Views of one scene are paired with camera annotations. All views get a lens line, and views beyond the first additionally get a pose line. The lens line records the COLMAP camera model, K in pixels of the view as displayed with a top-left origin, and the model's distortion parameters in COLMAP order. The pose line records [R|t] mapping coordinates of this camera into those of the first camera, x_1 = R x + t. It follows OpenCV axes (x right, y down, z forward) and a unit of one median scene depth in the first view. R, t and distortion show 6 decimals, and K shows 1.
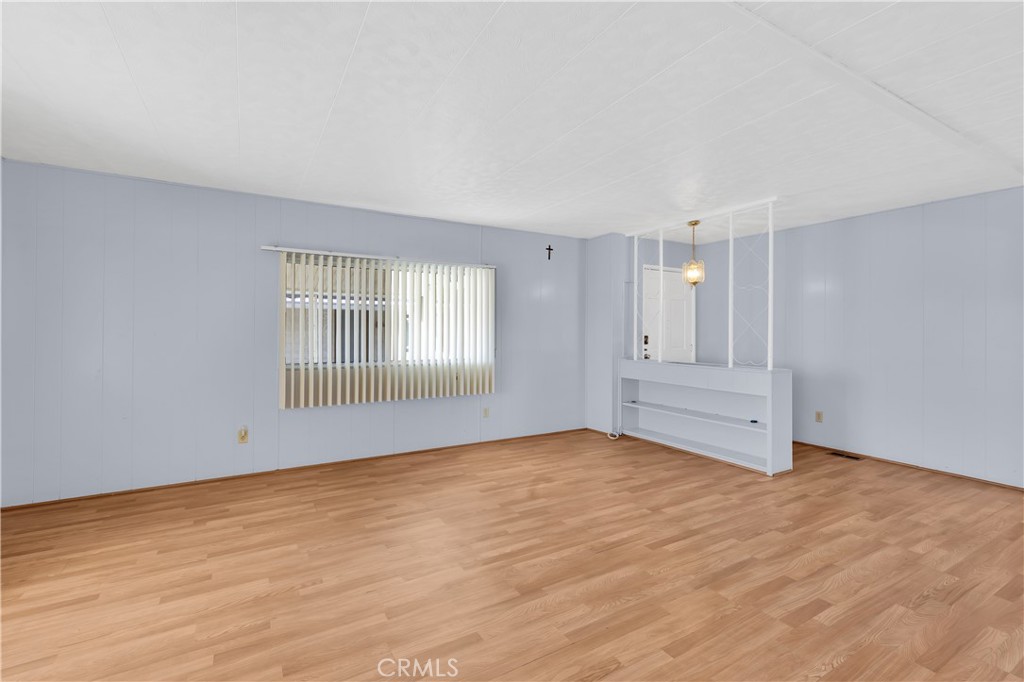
lens RADIAL K [[469.9, 0, 511.7], [0, 469.9, 329.9], [0, 0, 1]] dist [-0.000379, -0.000083]
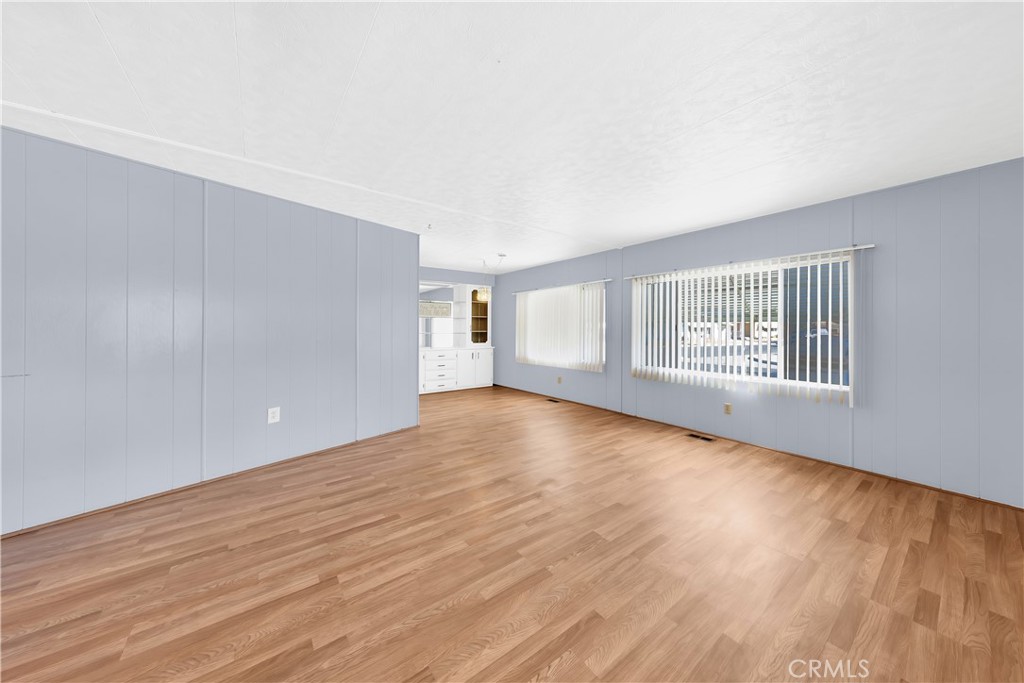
lens RADIAL K [[384.5, 0, 516.6], [0, 384.5, 345.3], [0, 0, 1]] dist [0.000607, 0.000073]
pose [[-0.994576, -0.001617, -0.104003, 0.080847], [-0.005784, 0.999192, 0.039778, 0.009404], [0.103855, 0.040164, -0.993781, 1.488317]]
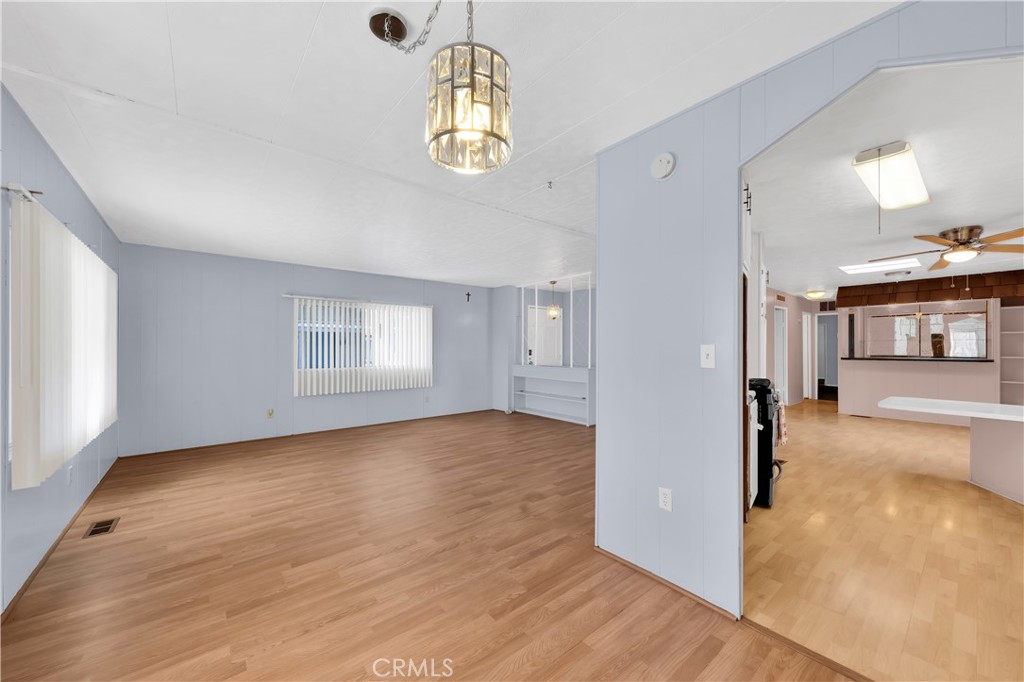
lens RADIAL K [[384.5, 0, 516.6], [0, 384.5, 344.8], [0, 0, 1]] dist [0.000607, 0.000073]
pose [[0.985665, -0.002634, 0.168691, 0.037591], [0.003202, 0.999990, -0.003094, -0.000833], [-0.168682, 0.003590, 0.985664, -0.490583]]
